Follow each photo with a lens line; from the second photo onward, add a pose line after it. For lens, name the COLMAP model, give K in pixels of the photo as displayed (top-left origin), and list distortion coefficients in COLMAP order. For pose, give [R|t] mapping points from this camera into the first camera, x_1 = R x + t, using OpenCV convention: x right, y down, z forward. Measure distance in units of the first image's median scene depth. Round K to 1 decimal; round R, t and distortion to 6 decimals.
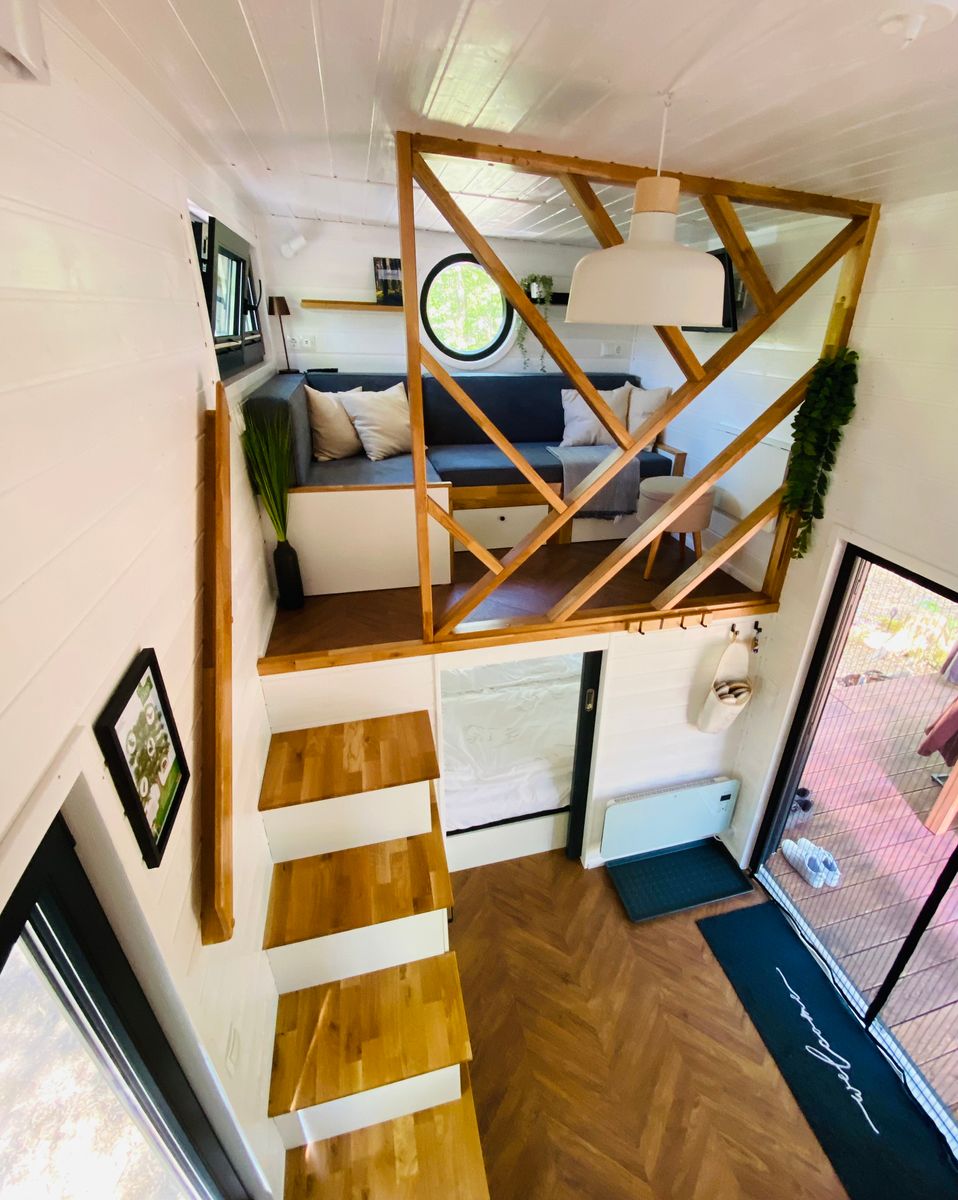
lens RADIAL K [[536.0, 0, 512.0], [0, 536.0, 570.6], [0, 0, 1]] dist [0.000341, -0.019047]
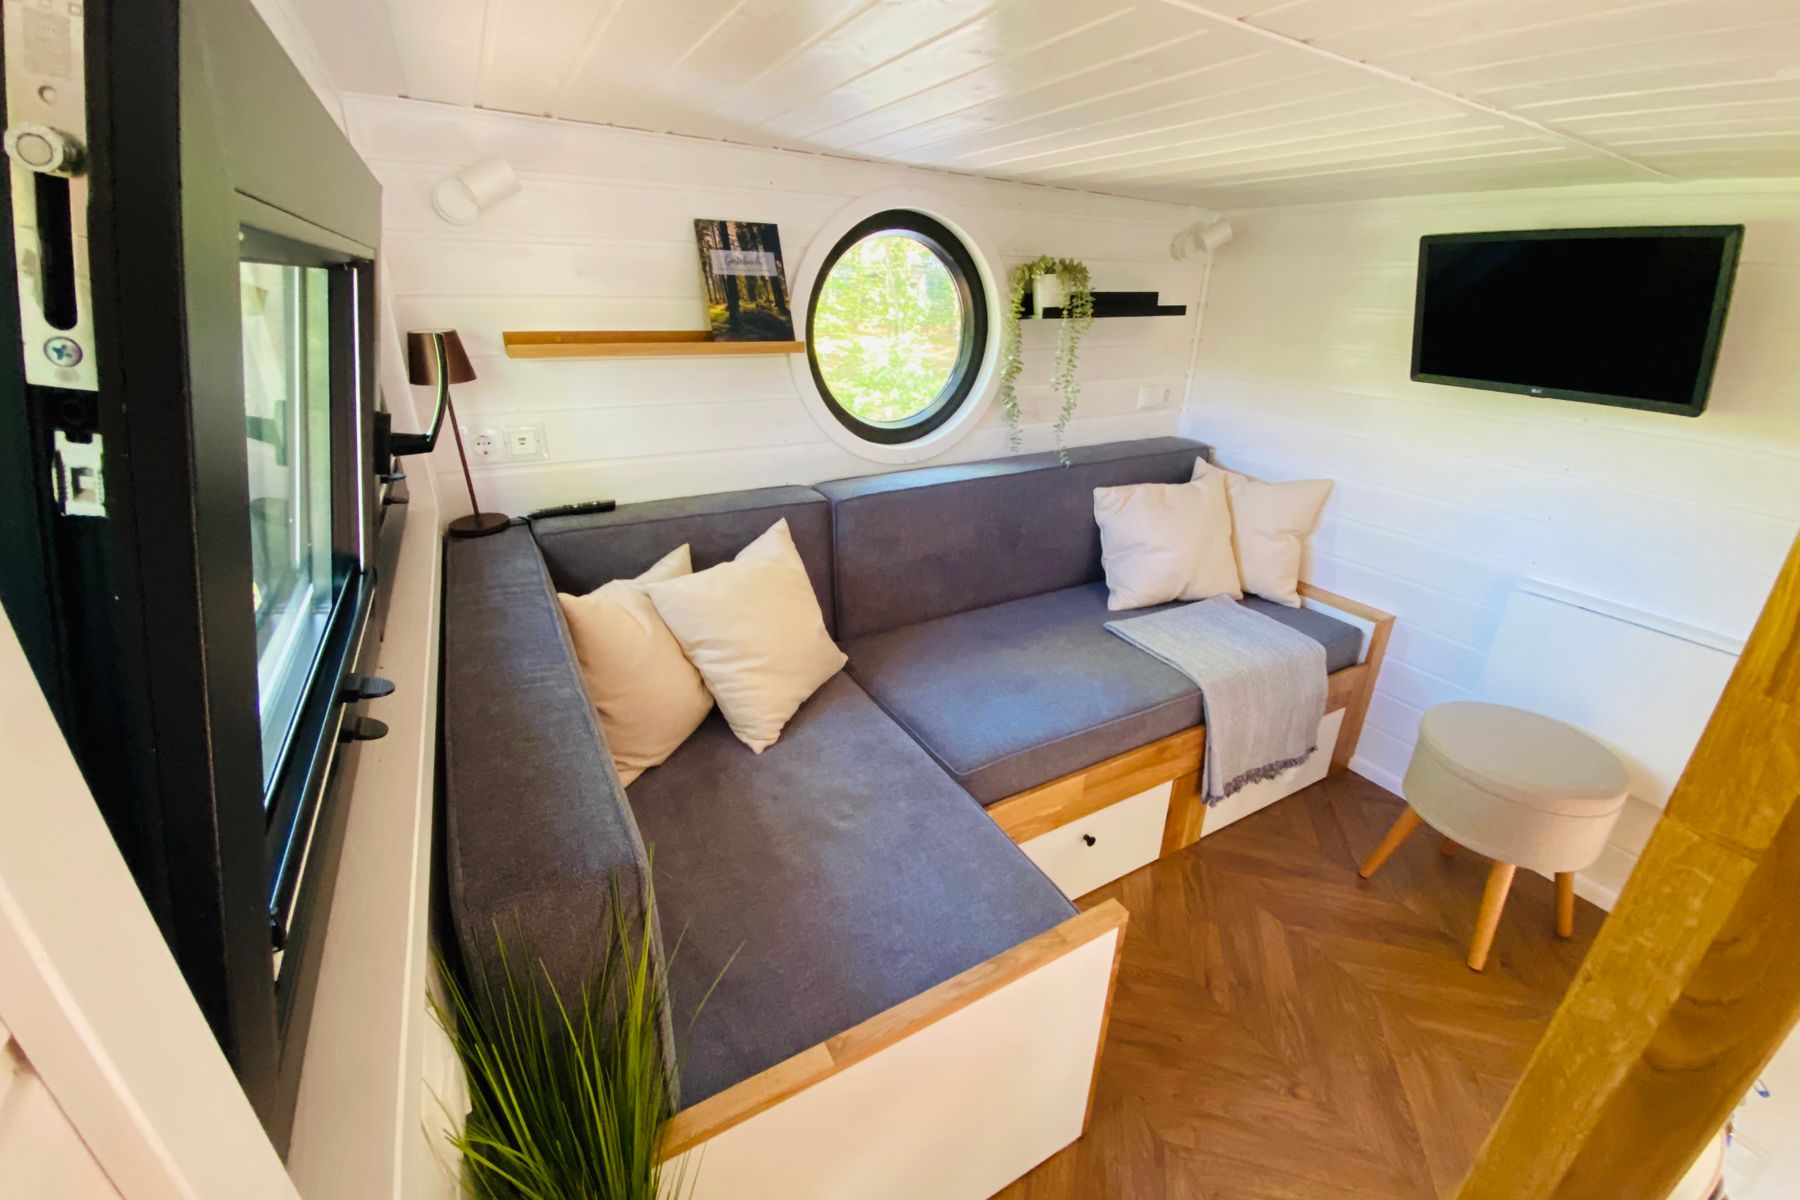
lens RADIAL K [[718.2, 0, 898.1], [0, 718.2, 580.0], [0, 0, 1]] dist [-0.000251, -0.000039]
pose [[0.966930, -0.111433, 0.229411, -0.266508], [0.120104, 0.992468, -0.024143, -0.299154], [-0.224992, 0.050898, 0.973030, 0.477979]]
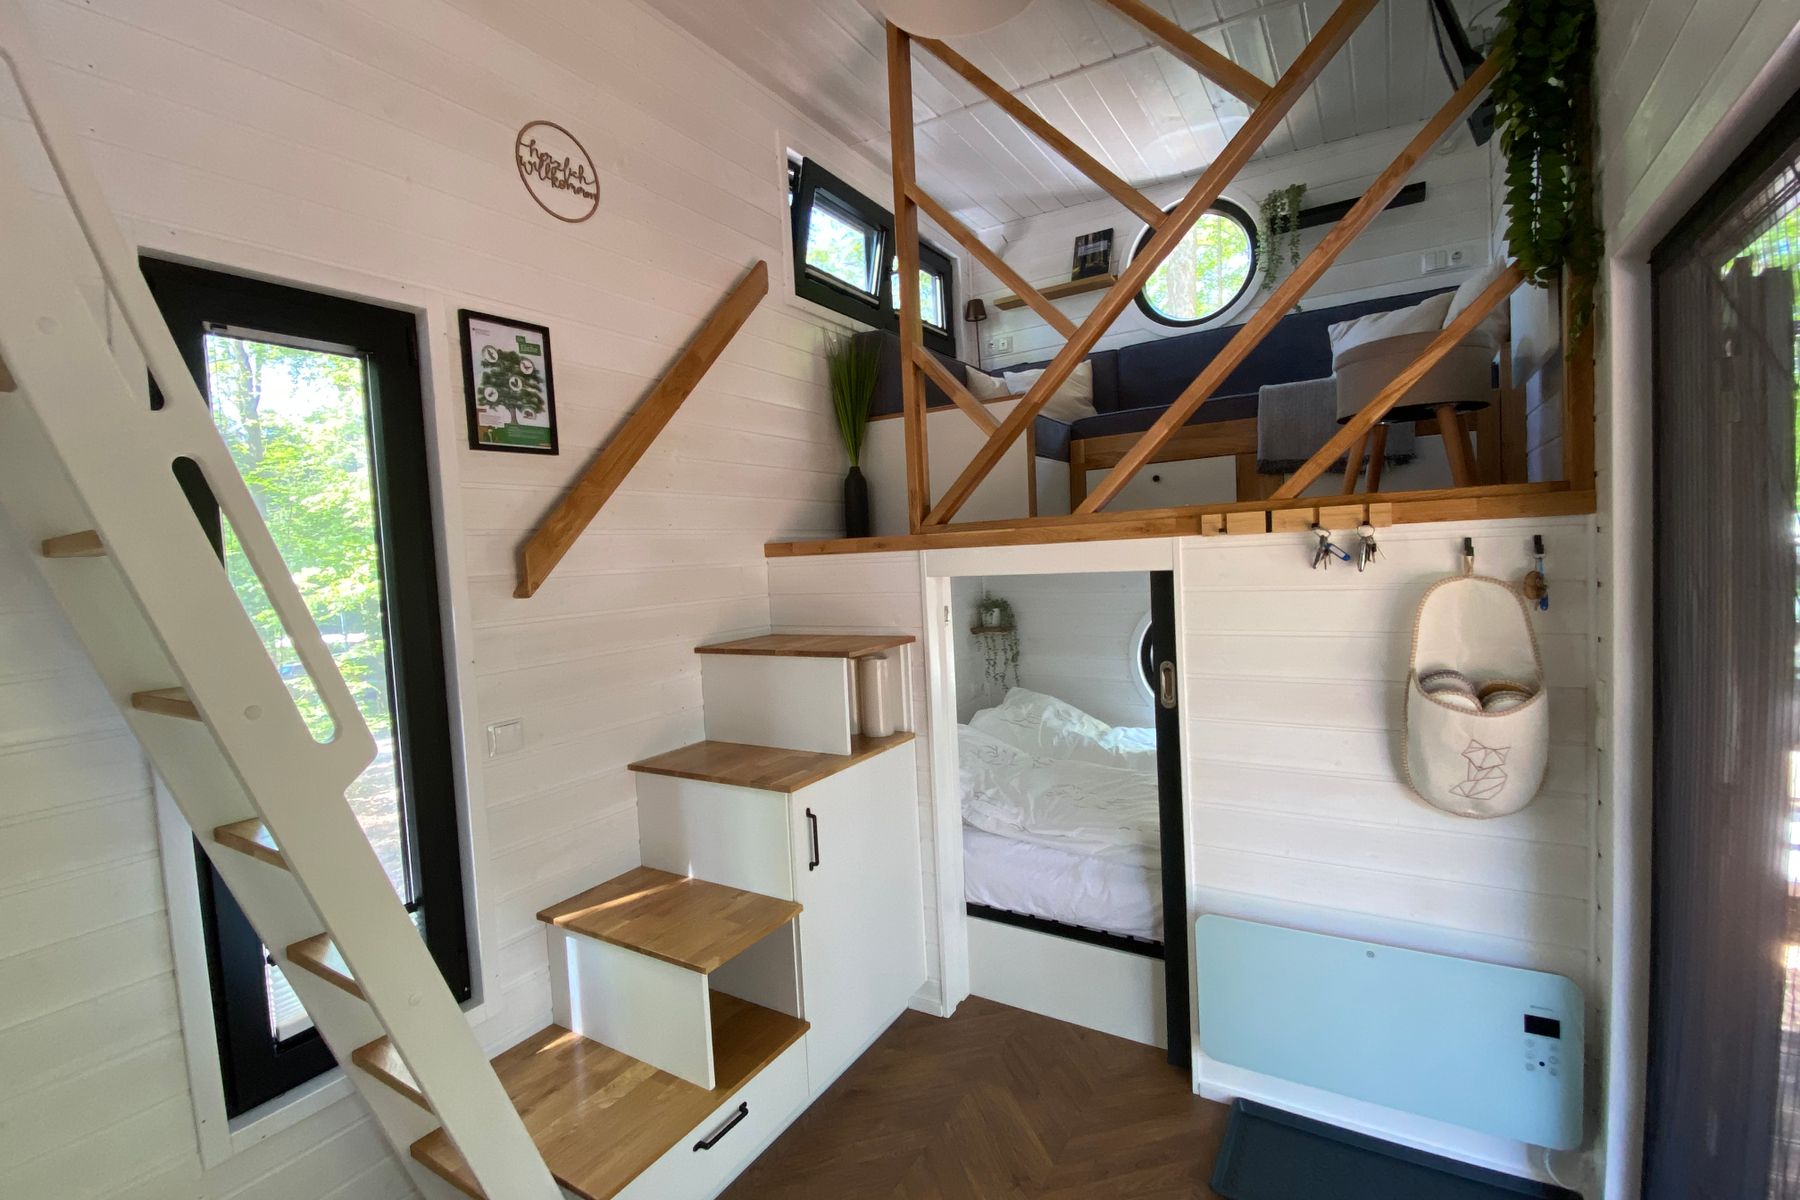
lens RADIAL K [[793.6, 0, 900.0], [0, 793.6, 600.0], [0, 0, 1]] dist [-0.028586, -0.000158]
pose [[0.679317, -0.026230, -0.733376, 0.477712], [-0.238771, 0.937082, -0.254686, 0.368427], [0.693915, 0.348121, 0.630313, 0.195414]]
